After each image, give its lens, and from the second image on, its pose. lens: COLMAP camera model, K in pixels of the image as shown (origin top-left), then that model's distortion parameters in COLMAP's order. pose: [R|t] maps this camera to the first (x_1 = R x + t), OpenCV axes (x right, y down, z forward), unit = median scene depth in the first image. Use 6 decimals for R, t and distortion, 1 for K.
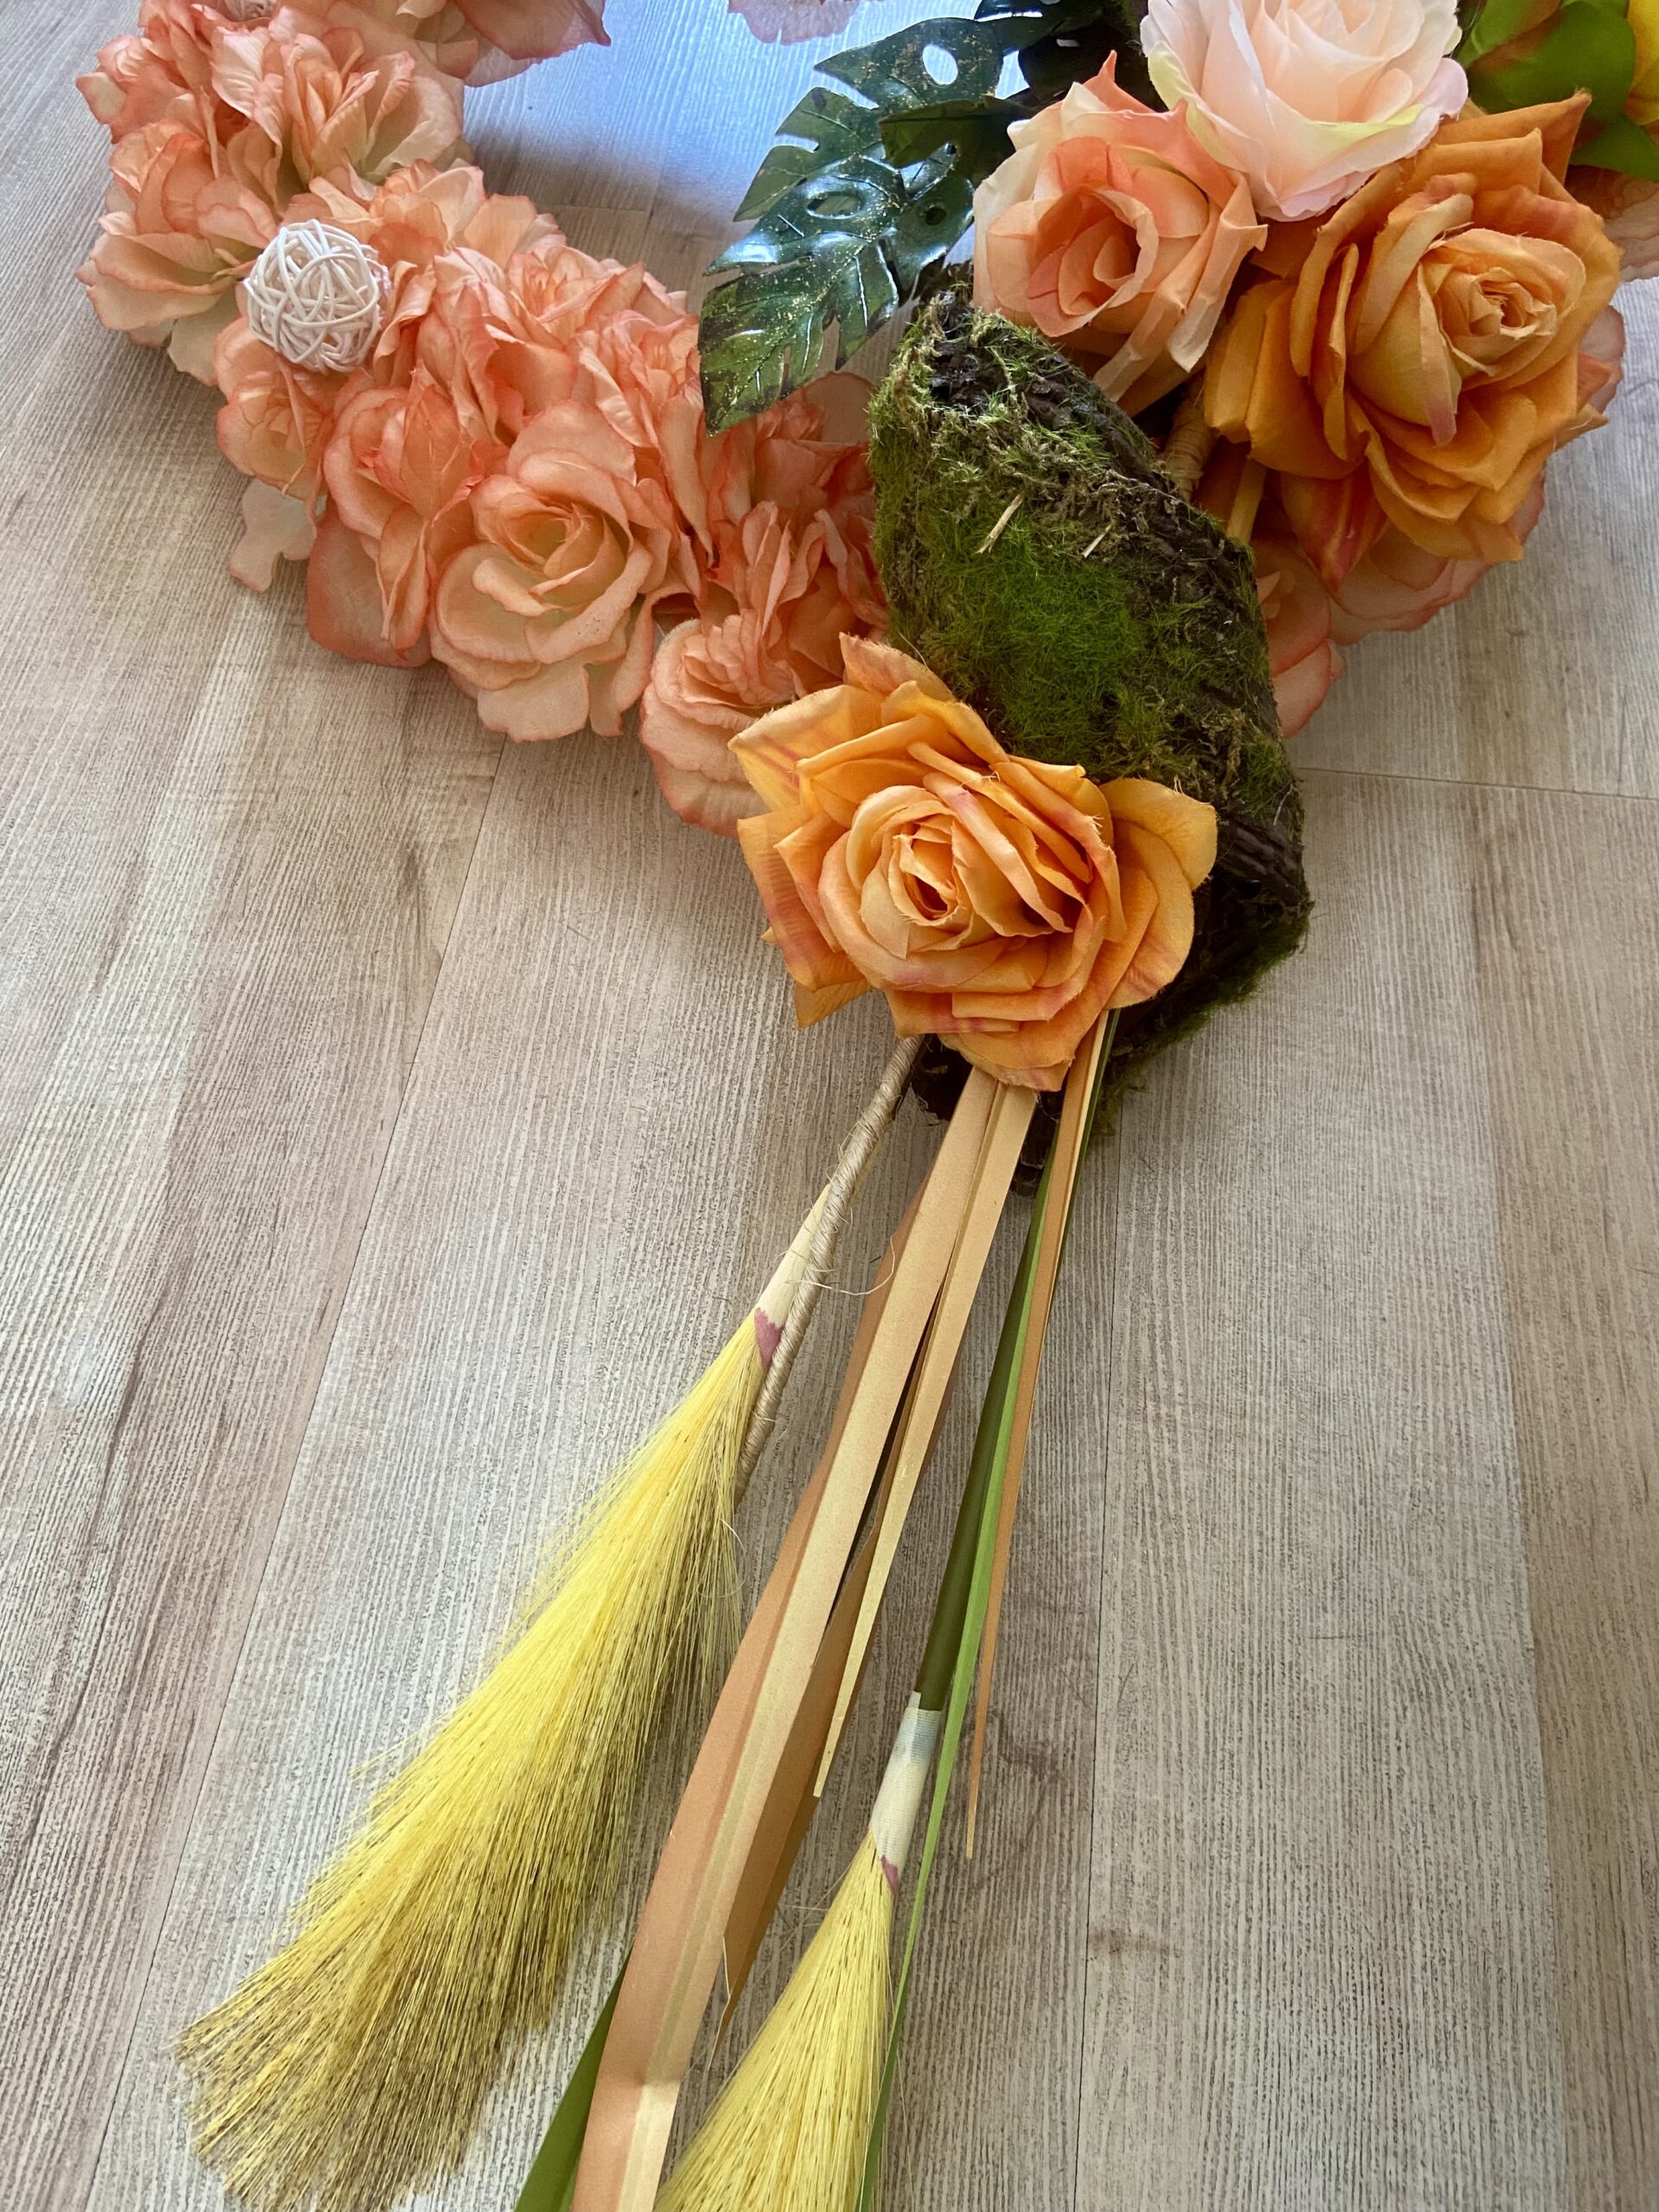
lens RADIAL K [[1662.1, 0, 829.5], [0, 1662.1, 1106.0], [0, 0, 1]] dist [0.103223, -0.131387]
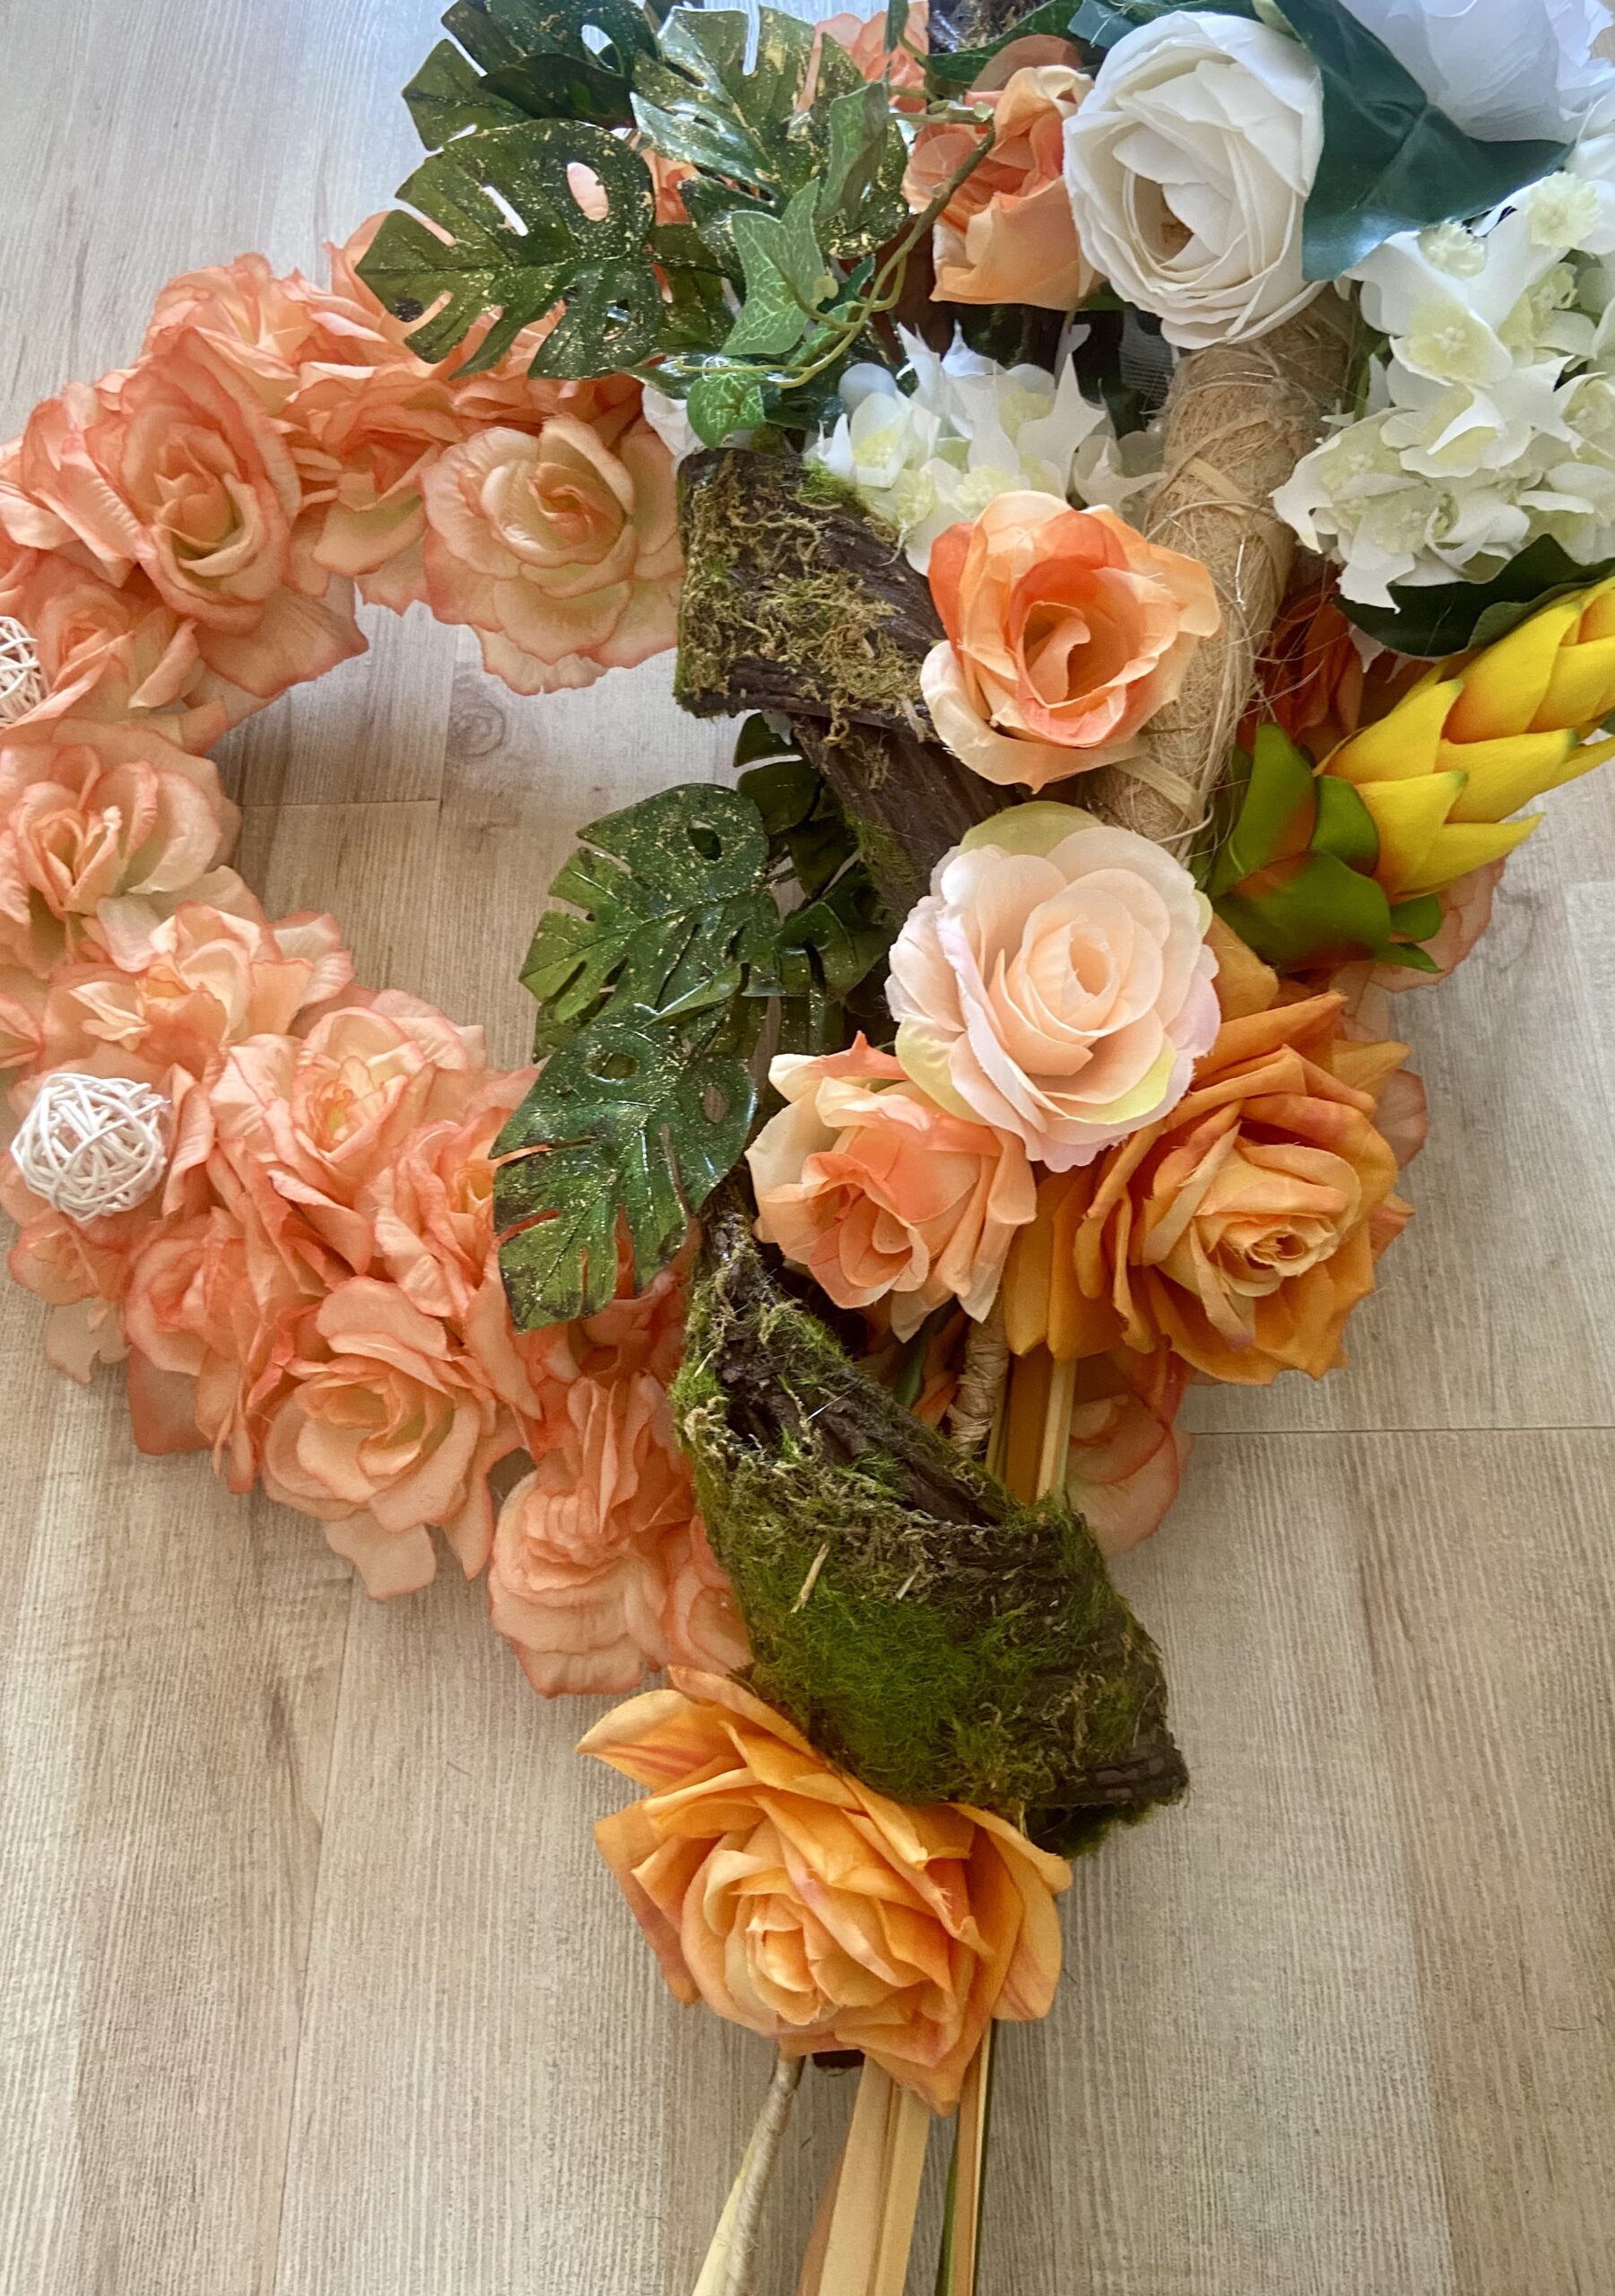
lens RADIAL K [[1781.2, 0, 867.9], [0, 1781.2, 1140.3], [0, 0, 1]] dist [0.106498, -0.180781]
pose [[0.989560, -0.141509, 0.027318, 0.114289], [0.140166, 0.989057, 0.046030, -0.515643], [-0.033533, -0.041720, 0.998566, -0.036069]]
